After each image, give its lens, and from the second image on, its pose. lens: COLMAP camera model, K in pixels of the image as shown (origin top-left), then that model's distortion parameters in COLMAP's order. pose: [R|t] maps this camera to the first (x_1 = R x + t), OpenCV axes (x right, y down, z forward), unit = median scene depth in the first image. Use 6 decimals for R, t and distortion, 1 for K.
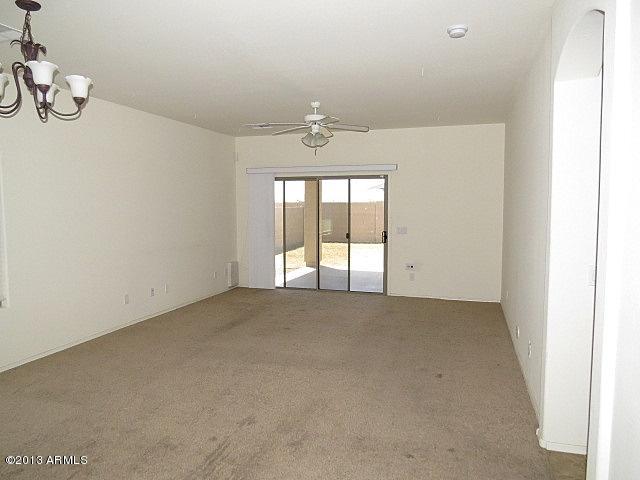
lens RADIAL K [[468.7, 0, 320.0], [0, 468.7, 240.0], [0, 0, 1]] dist [-0.028012, -0.001957]
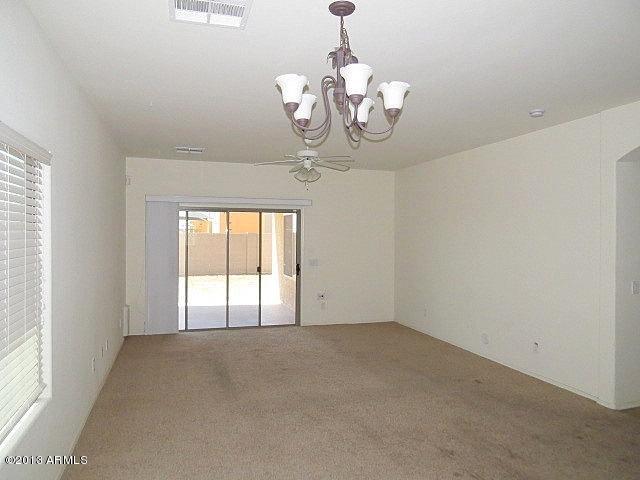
lens RADIAL K [[468.7, 0, 320.0], [0, 468.7, 240.0], [0, 0, 1]] dist [-0.028012, -0.001957]
pose [[0.807469, 0.002331, 0.589905, -0.434651], [0.035970, 0.997937, -0.053179, -0.014346], [-0.588812, 0.064159, 0.805719, 0.136301]]
